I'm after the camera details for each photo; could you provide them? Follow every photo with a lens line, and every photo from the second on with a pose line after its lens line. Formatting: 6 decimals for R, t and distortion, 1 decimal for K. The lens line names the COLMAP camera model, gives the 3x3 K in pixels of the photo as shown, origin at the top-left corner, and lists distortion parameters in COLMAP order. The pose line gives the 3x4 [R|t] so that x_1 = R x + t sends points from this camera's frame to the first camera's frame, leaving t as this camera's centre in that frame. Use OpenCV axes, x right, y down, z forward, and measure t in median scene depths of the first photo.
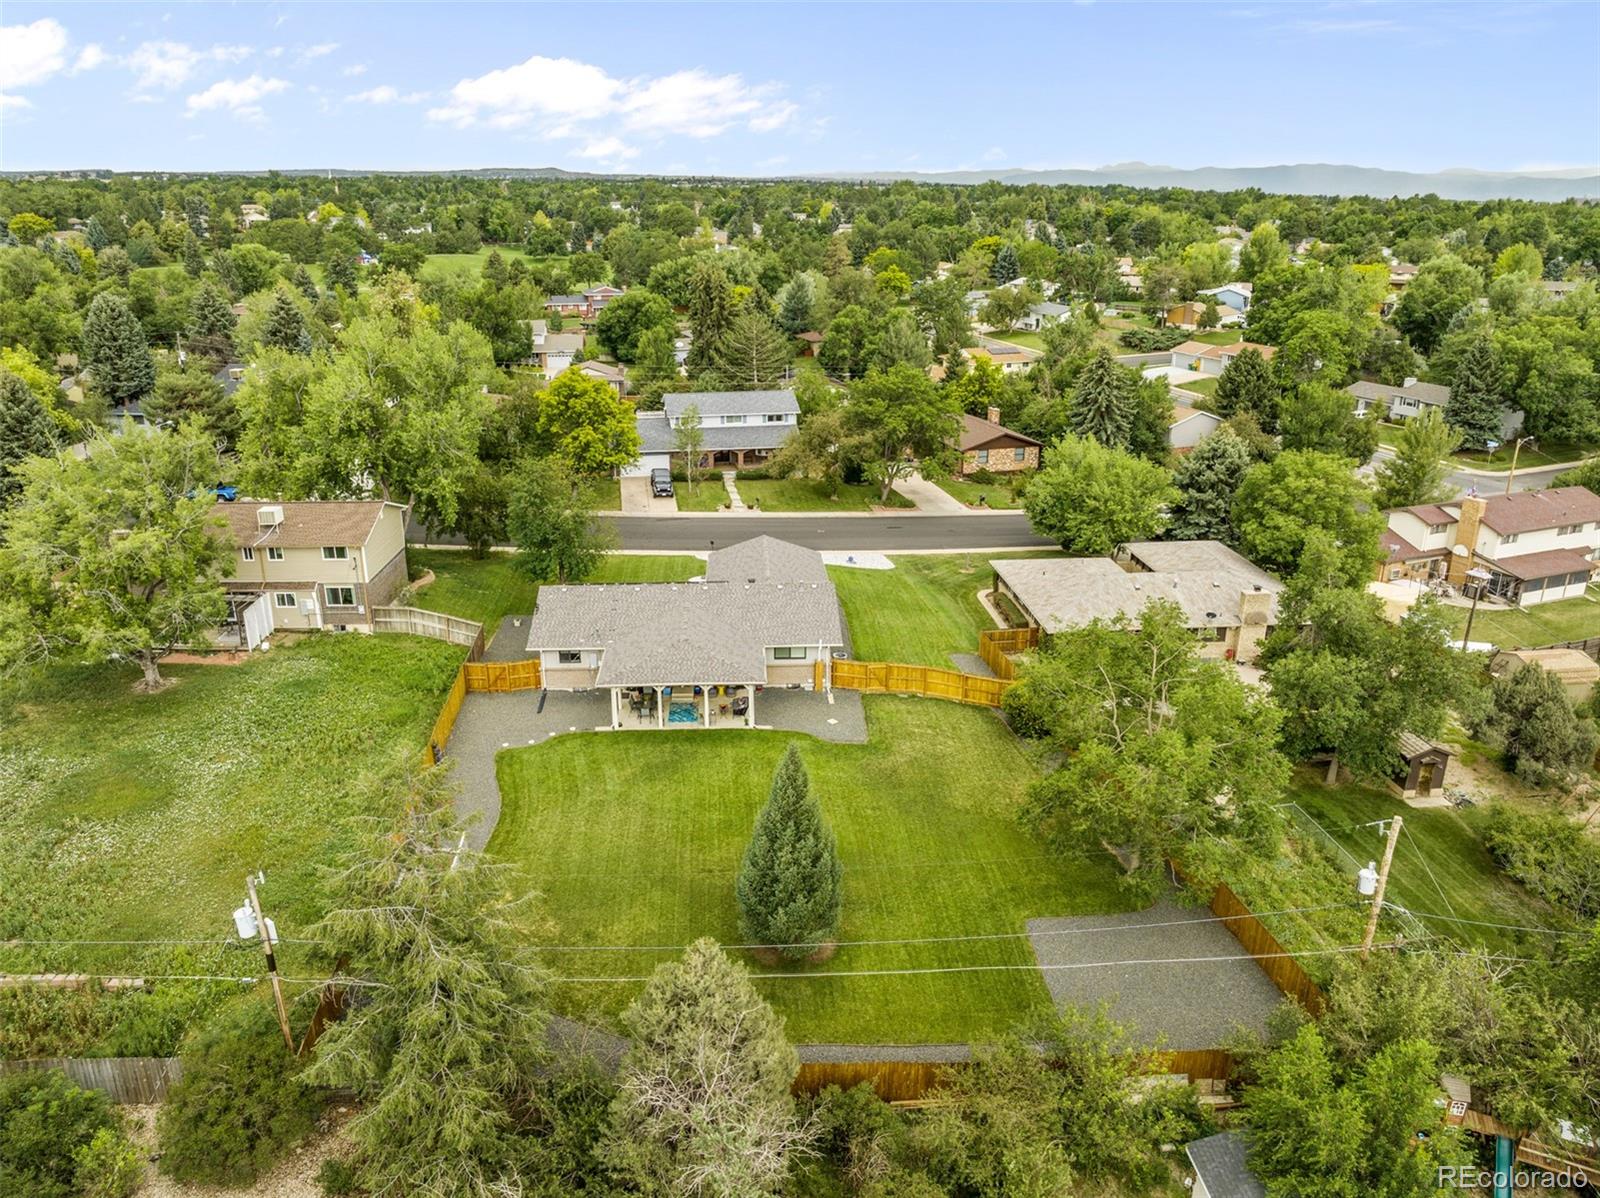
lens RADIAL K [[1124.2, 0, 800.0], [0, 1124.2, 599.0], [0, 0, 1]] dist [-0.034643, -0.003267]
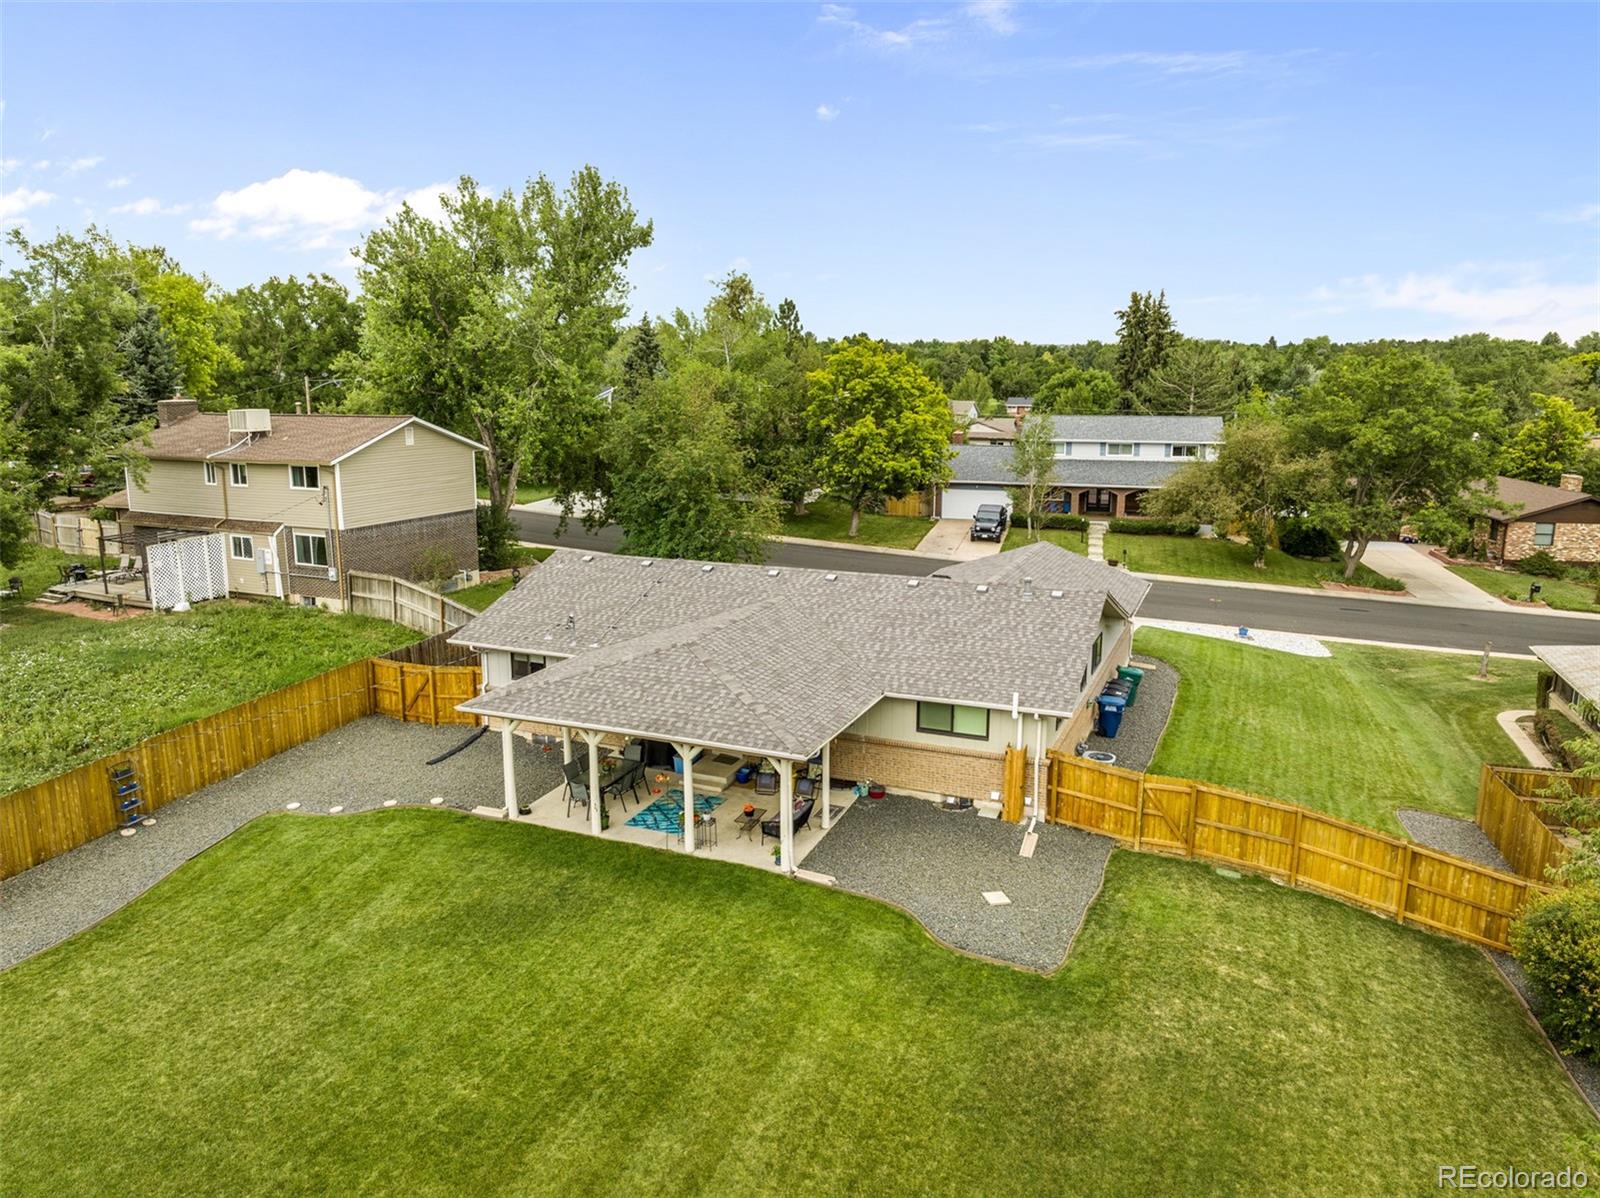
lens RADIAL K [[1124.2, 0, 800.0], [0, 1124.2, 599.0], [0, 0, 1]] dist [-0.034643, -0.003267]
pose [[0.898544, 0.084331, -0.430706, 0.103718], [-0.145951, 0.982928, -0.112029, 0.051255], [0.413905, 0.163525, 0.895512, 0.513271]]
